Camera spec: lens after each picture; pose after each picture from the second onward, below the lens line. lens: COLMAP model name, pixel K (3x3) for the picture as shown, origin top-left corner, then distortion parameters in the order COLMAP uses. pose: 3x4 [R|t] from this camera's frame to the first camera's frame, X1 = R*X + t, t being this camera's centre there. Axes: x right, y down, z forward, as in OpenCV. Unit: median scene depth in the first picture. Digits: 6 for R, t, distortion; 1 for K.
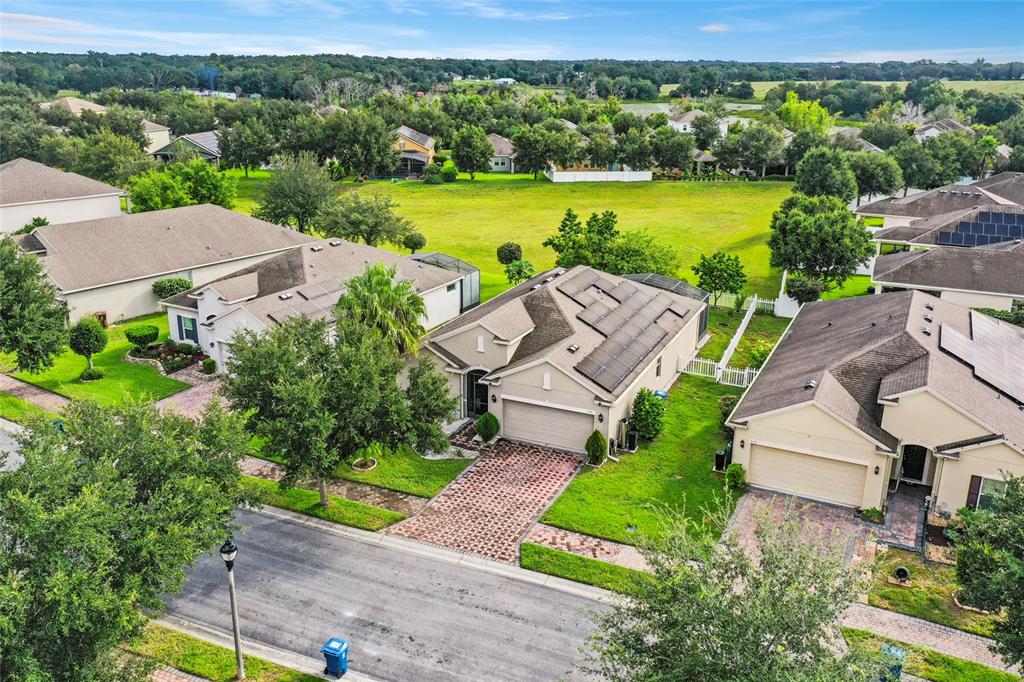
lens RADIAL K [[794.0, 0, 509.9], [0, 794.0, 344.1], [0, 0, 1]] dist [-0.013017, -0.006712]
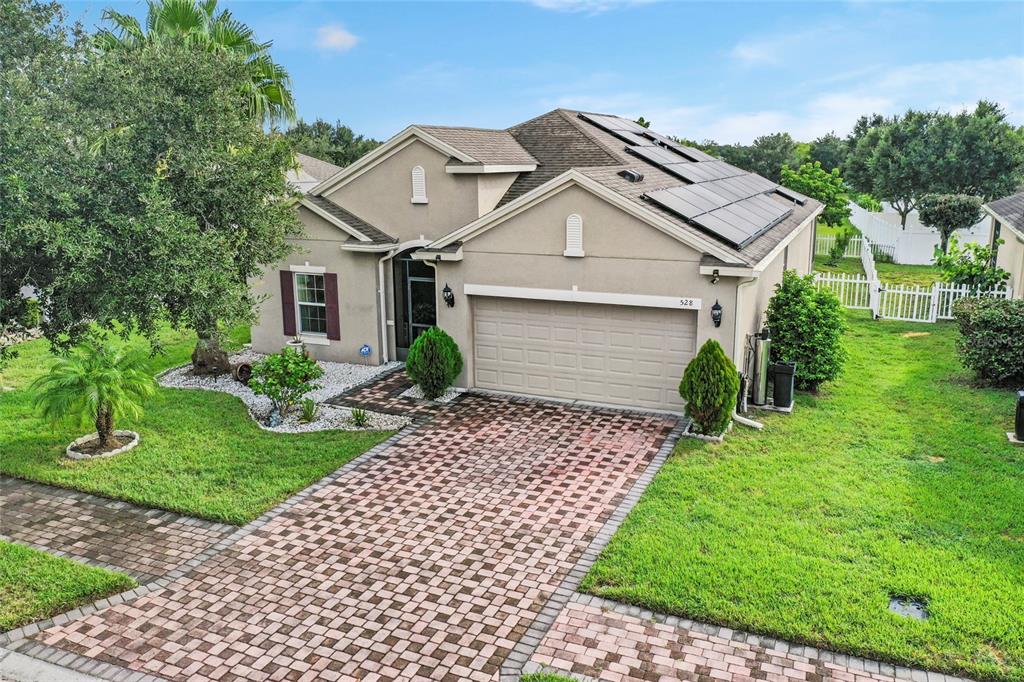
lens RADIAL K [[794.0, 0, 513.6], [0, 794.0, 335.6], [0, 0, 1]] dist [-0.013017, -0.006712]
pose [[0.999692, -0.018087, 0.017007, 0.007972], [0.019591, 0.995487, -0.092854, 0.142466], [-0.015251, 0.093159, 0.995534, 0.634785]]
